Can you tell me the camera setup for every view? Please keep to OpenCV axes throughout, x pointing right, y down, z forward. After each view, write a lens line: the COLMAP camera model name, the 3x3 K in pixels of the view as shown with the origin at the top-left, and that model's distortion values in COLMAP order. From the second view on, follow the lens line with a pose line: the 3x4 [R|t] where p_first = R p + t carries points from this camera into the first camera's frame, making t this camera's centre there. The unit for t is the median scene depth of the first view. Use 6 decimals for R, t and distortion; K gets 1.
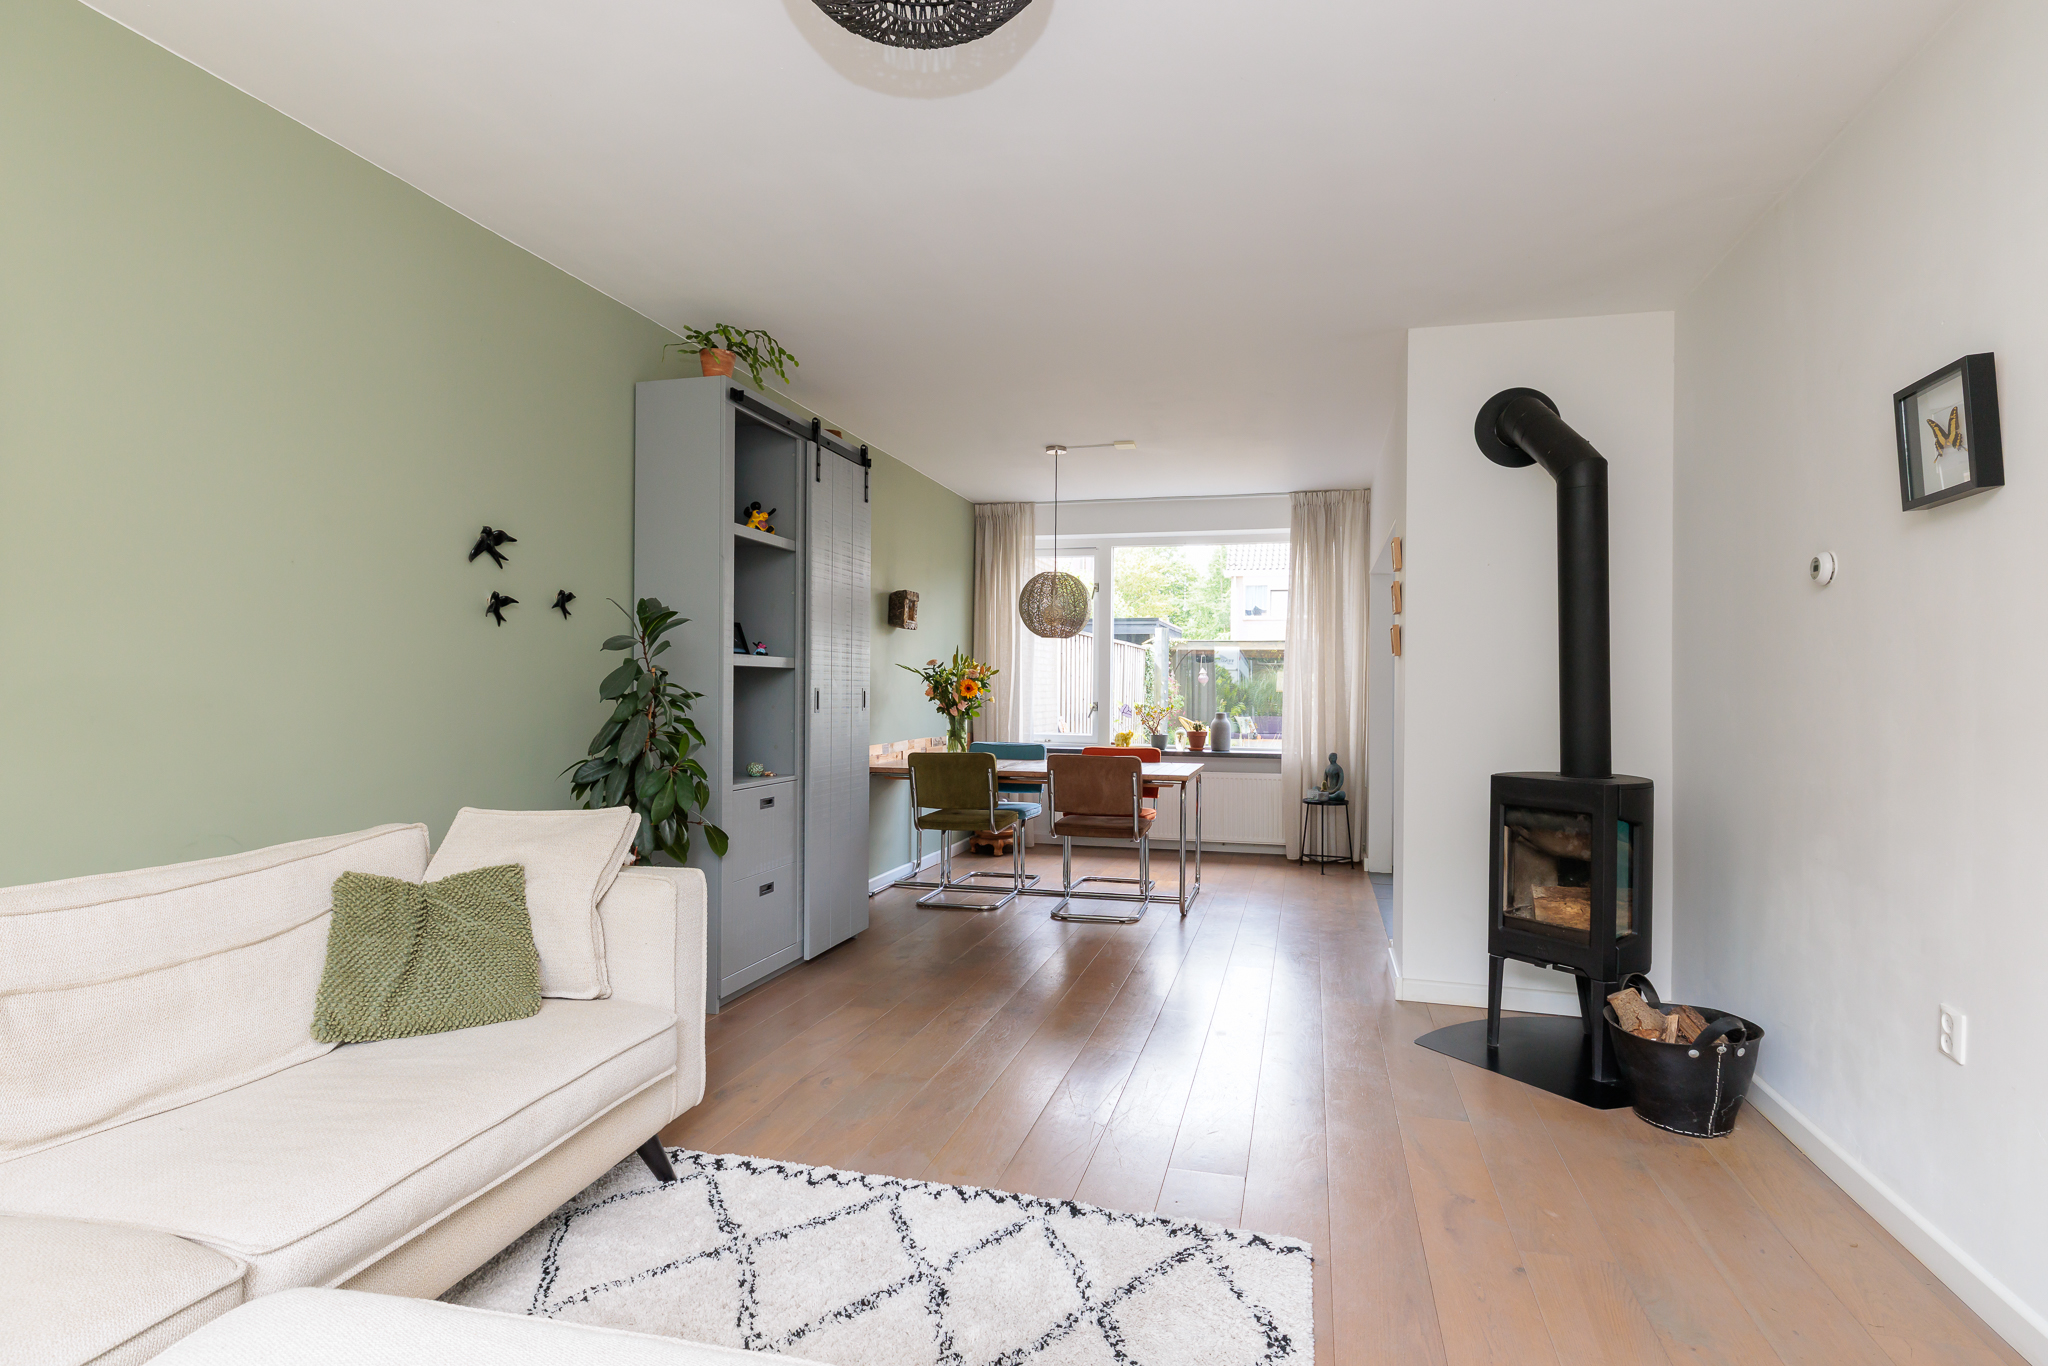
lens RADIAL K [[1049.6, 0, 1031.8], [0, 1049.6, 693.4], [0, 0, 1]] dist [0.000577, 0.002473]
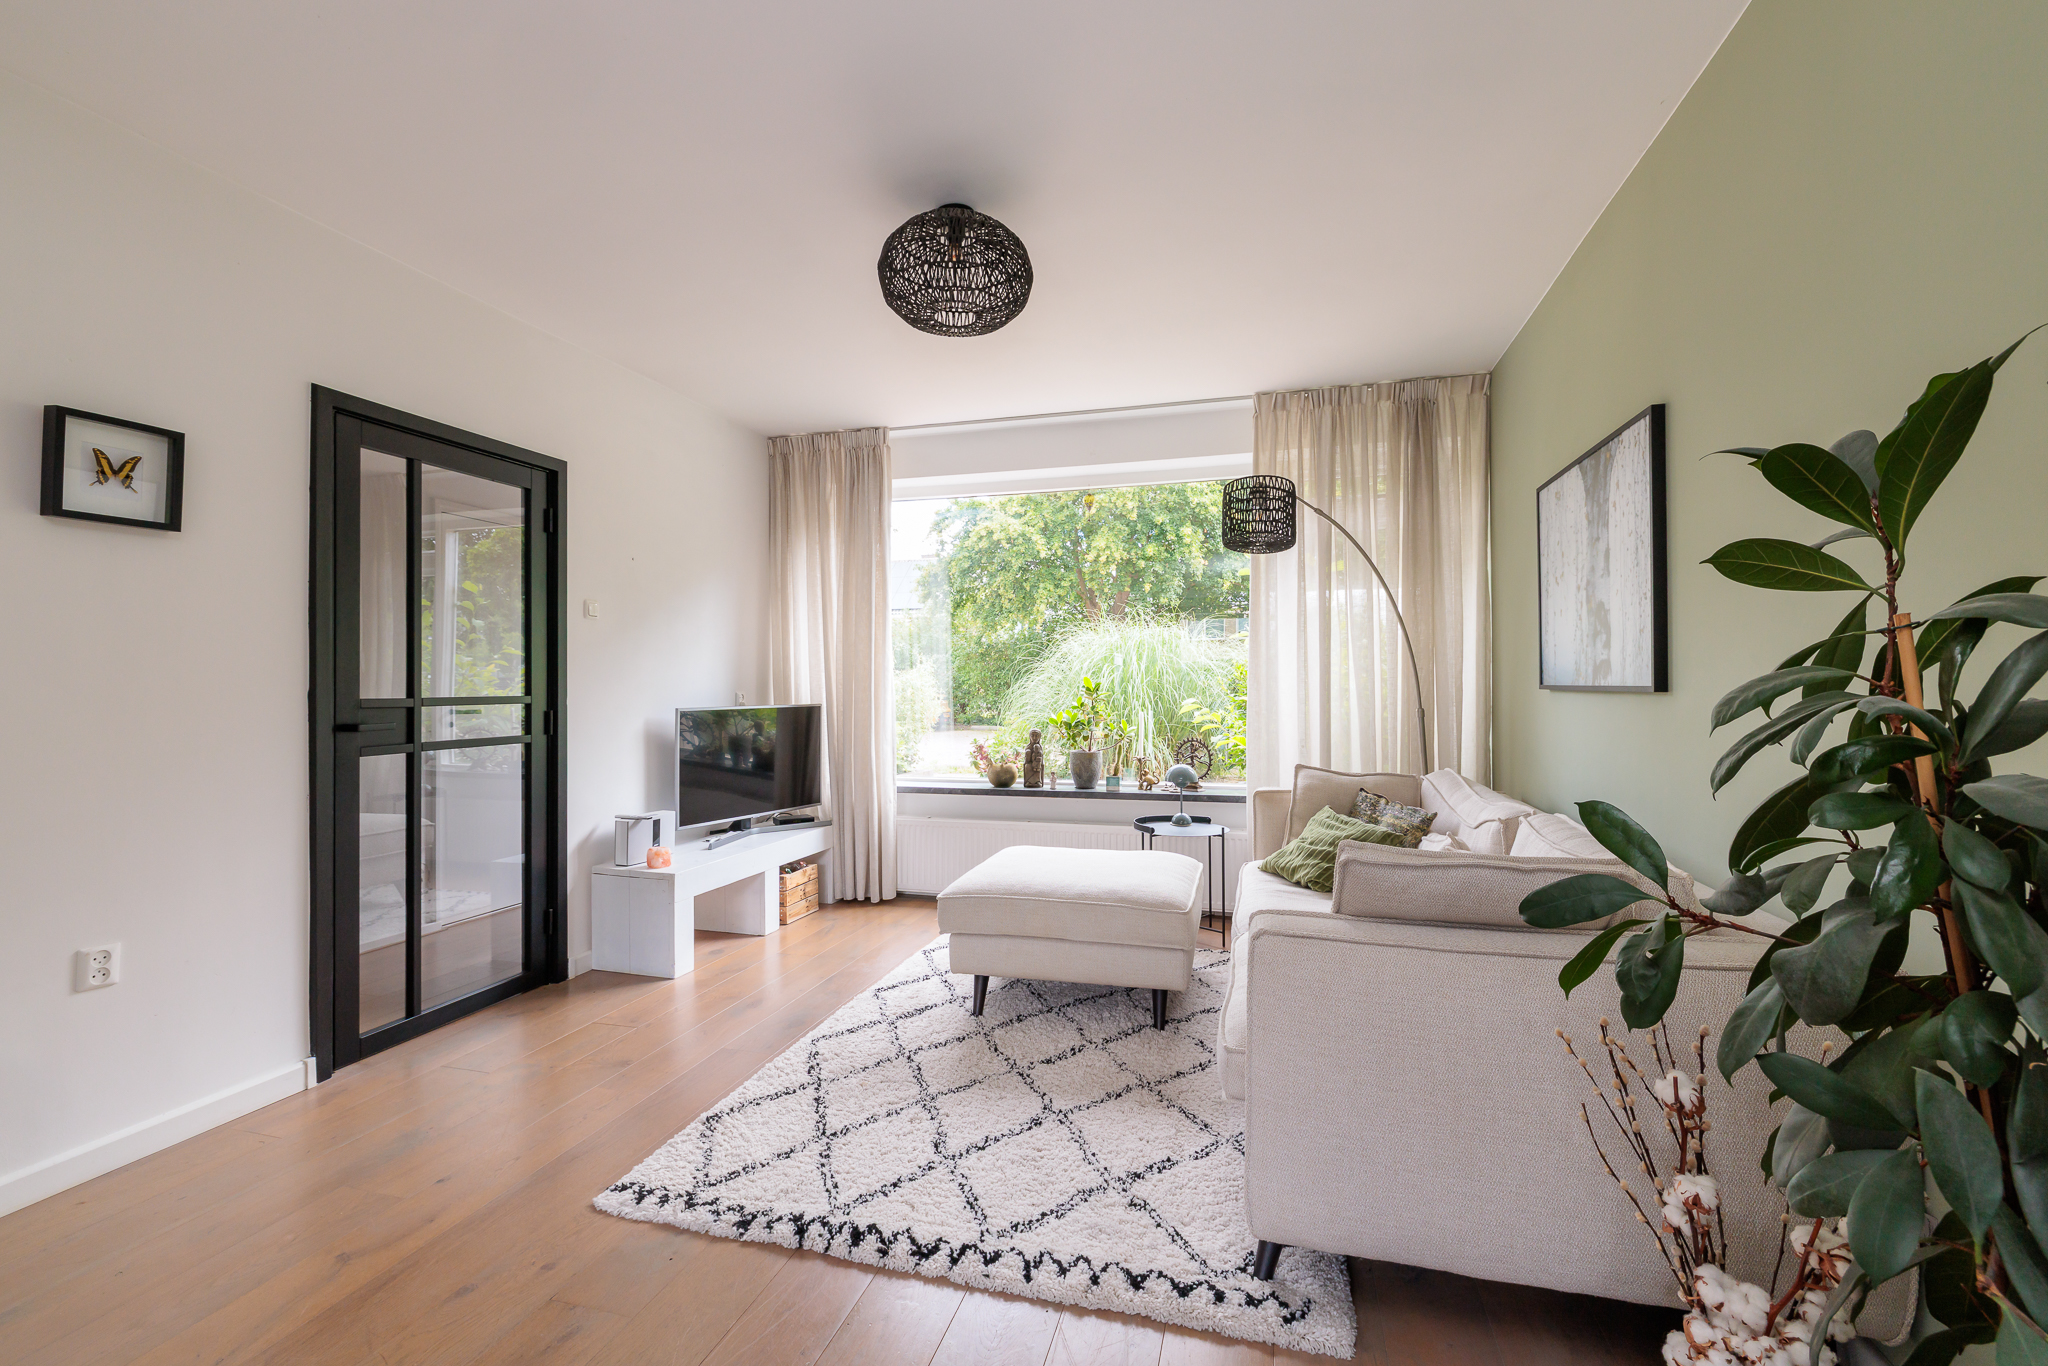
lens RADIAL K [[899.3, 0, 1020.9], [0, 899.3, 679.6], [0, 0, 1]] dist [-0.001660, 0.001666]
pose [[-0.999868, -0.003757, 0.015810, -0.066065], [-0.003813, 0.999987, -0.003492, -0.002380], [-0.015796, -0.003552, -0.999869, 0.681498]]
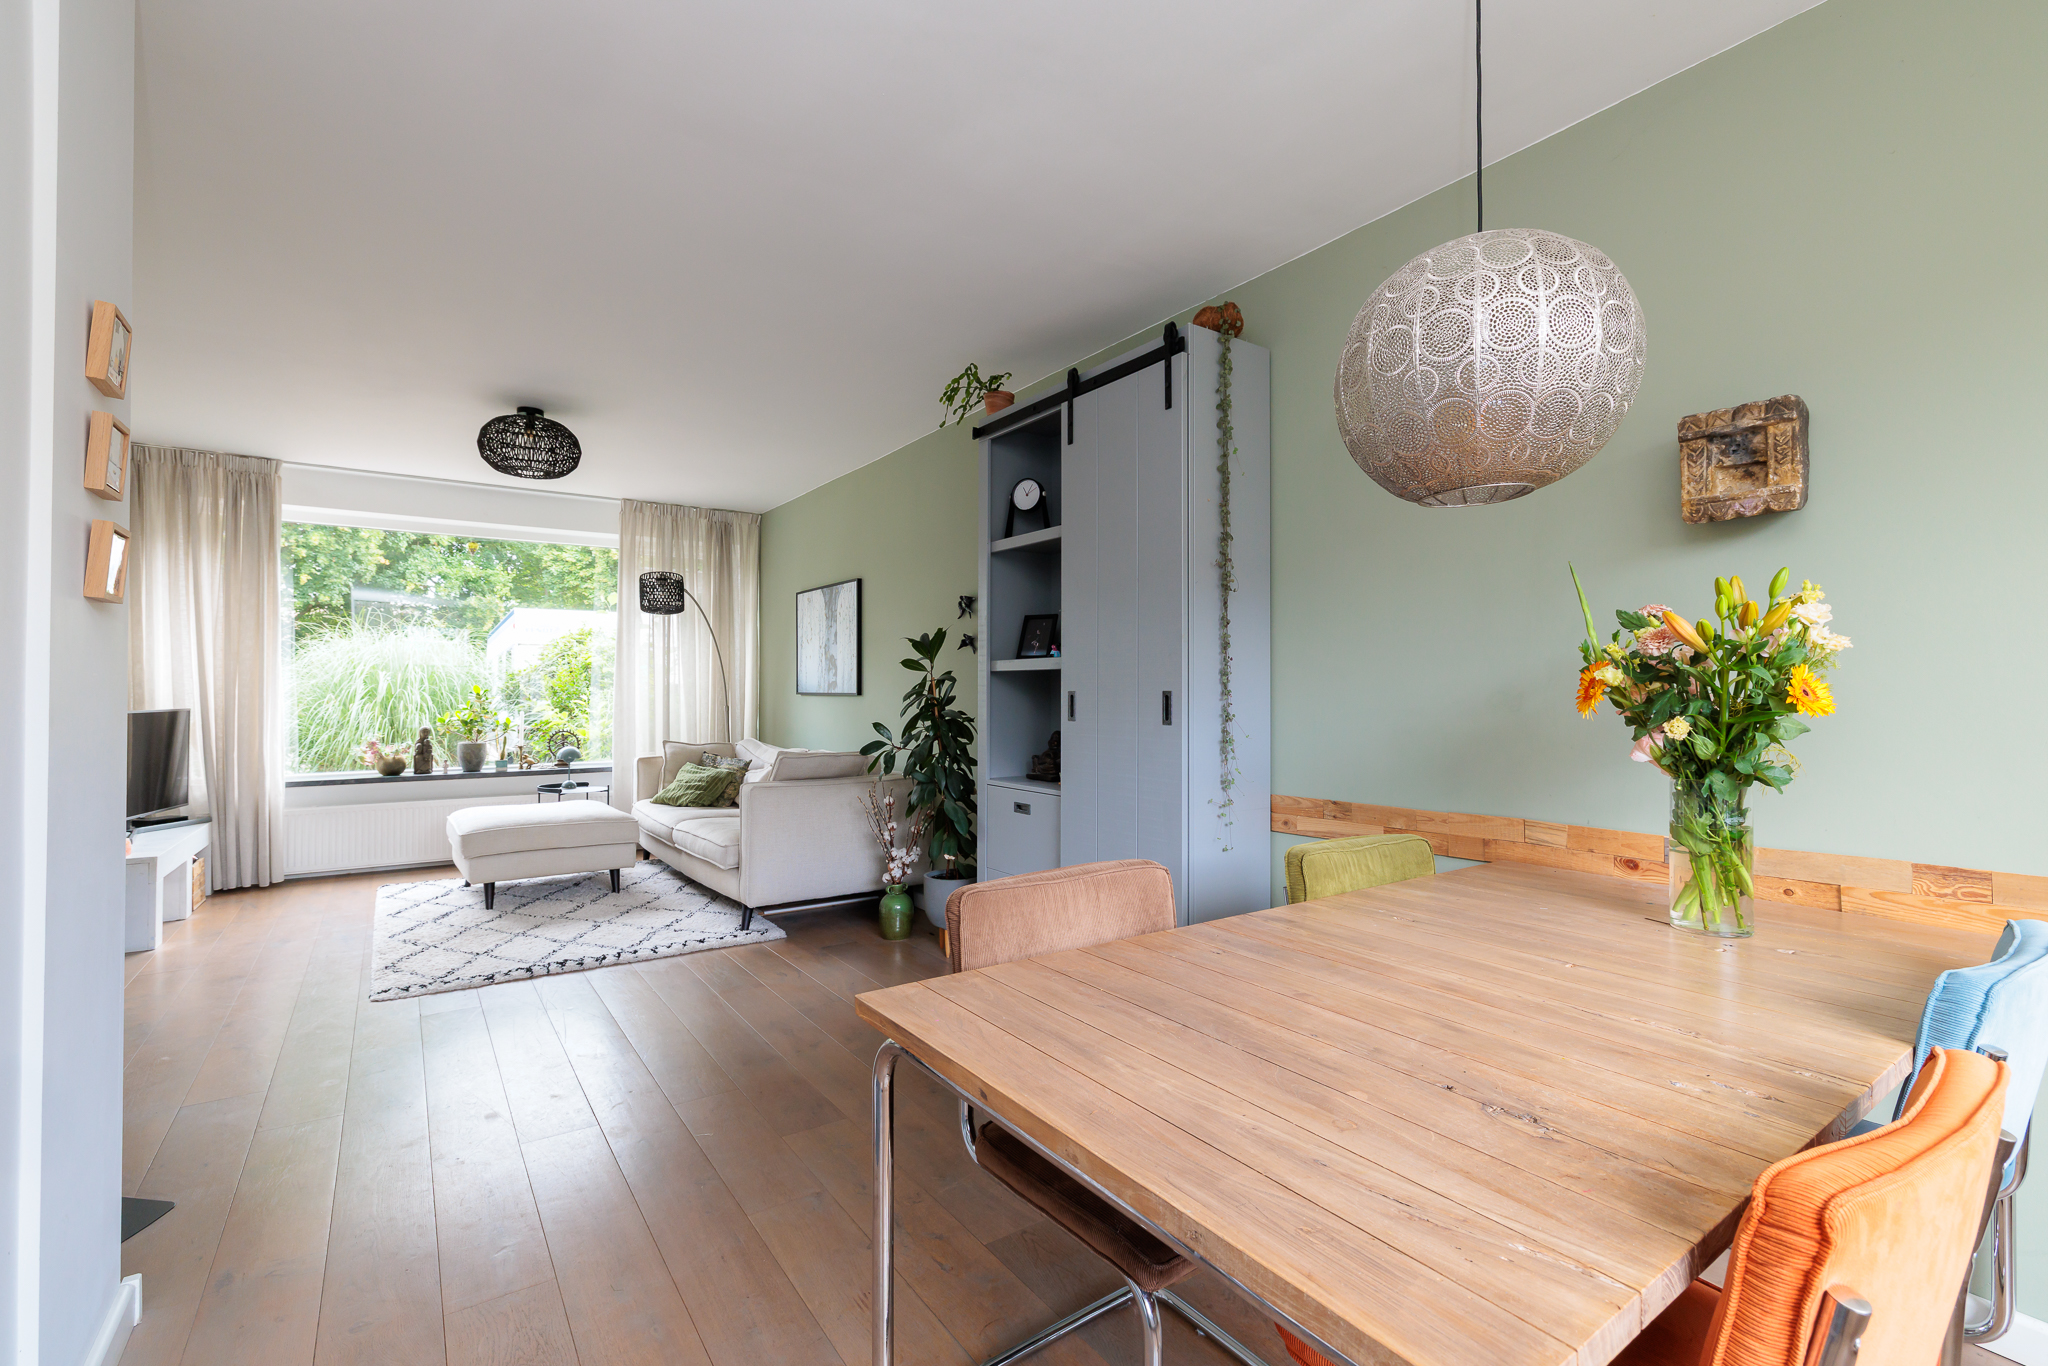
lens RADIAL K [[899.3, 0, 1014.6], [0, 899.3, 676.2], [0, 0, 1]] dist [-0.001660, 0.001666]
pose [[-0.651421, -0.018237, -0.758497, 0.258723], [-0.006064, 0.999804, -0.018832, -0.002348], [0.758692, -0.007668, -0.651404, 1.013011]]
